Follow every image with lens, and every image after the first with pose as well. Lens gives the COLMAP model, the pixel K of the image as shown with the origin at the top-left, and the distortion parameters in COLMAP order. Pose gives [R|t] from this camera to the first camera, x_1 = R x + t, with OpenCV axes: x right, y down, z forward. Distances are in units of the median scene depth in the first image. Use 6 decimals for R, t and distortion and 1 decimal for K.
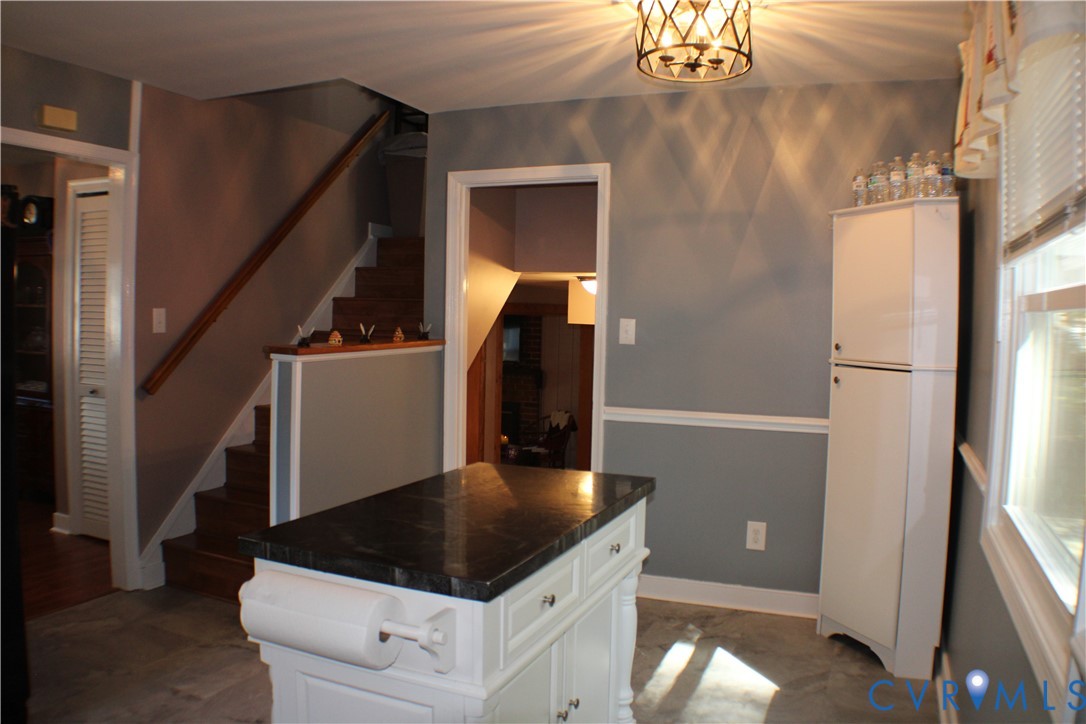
lens RADIAL K [[827.8, 0, 543.2], [0, 827.8, 355.5], [0, 0, 1]] dist [-0.215794, 0.079044]
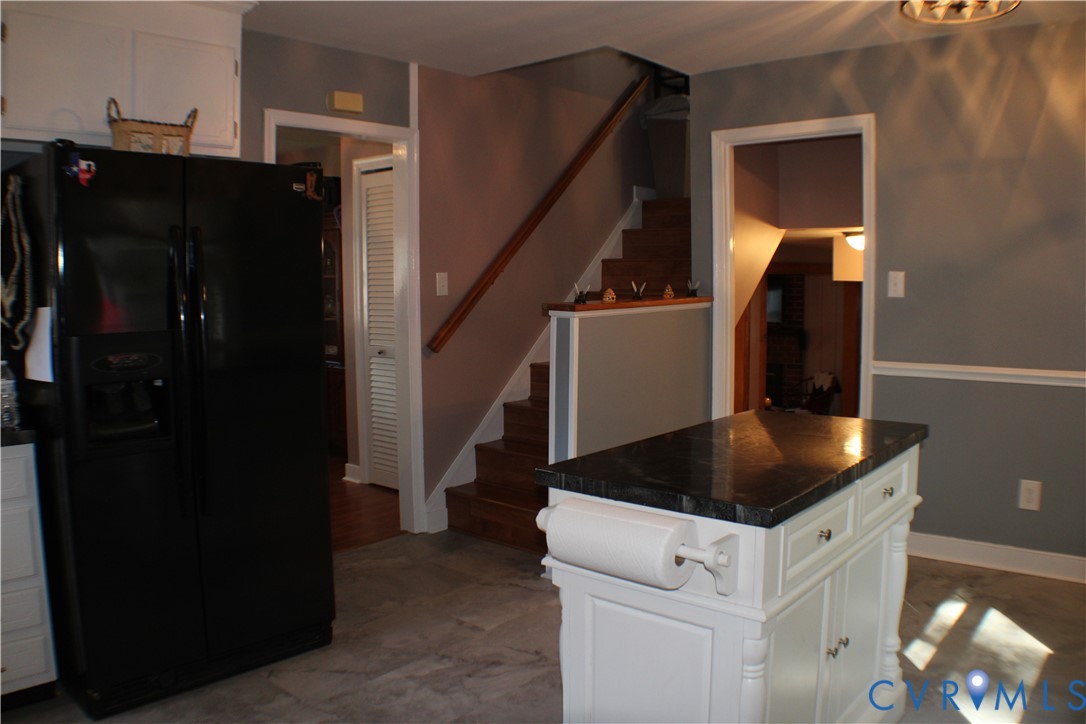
lens RADIAL K [[827.8, 0, 540.0], [0, 827.8, 364.6], [0, 0, 1]] dist [-0.215794, 0.079044]
pose [[0.951696, -0.003266, -0.307025, -0.013651], [0.018294, 0.998770, 0.046082, 0.016390], [0.306497, -0.049473, 0.950585, -0.036776]]
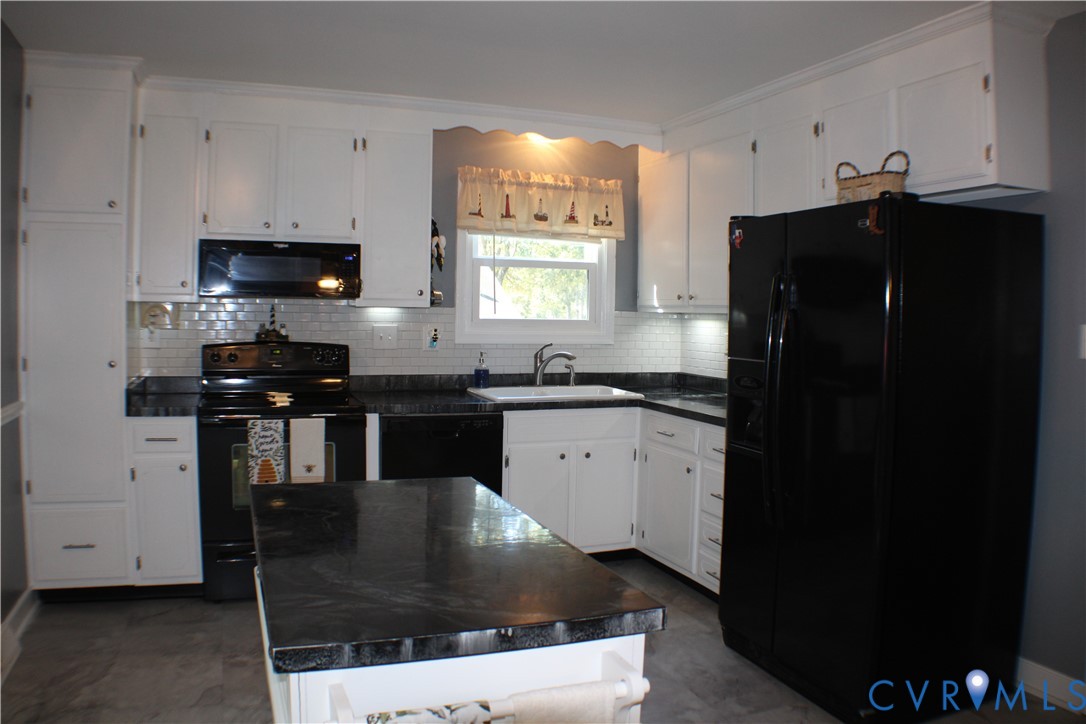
lens RADIAL K [[827.8, 0, 543.2], [0, 827.8, 354.3], [0, 0, 1]] dist [-0.215794, 0.079044]
pose [[-0.718225, -0.007546, -0.695770, 0.210536], [-0.069498, 0.995719, 0.060943, -0.027393], [0.692331, 0.092126, -0.715675, 0.898694]]
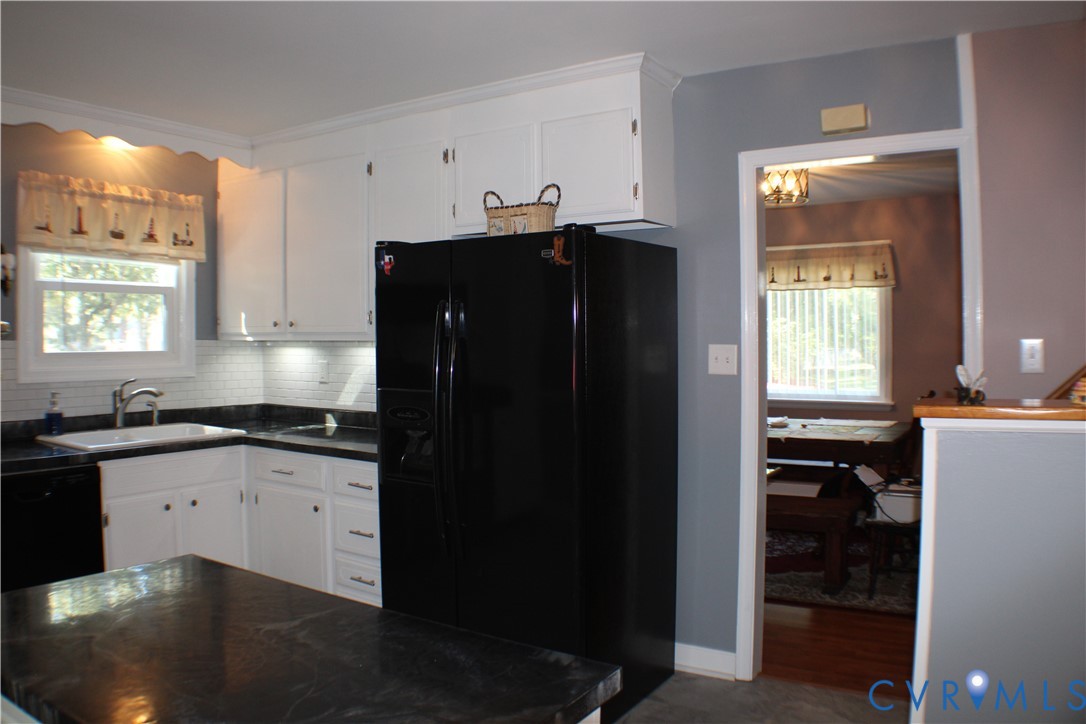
lens RADIAL K [[827.8, 0, 540.6], [0, 827.8, 354.7], [0, 0, 1]] dist [-0.215794, 0.079044]
pose [[-0.179626, -0.009726, -0.983687, 0.256115], [-0.049957, 0.998751, -0.000753, -0.026538], [0.982466, 0.049007, -0.179887, 0.723979]]
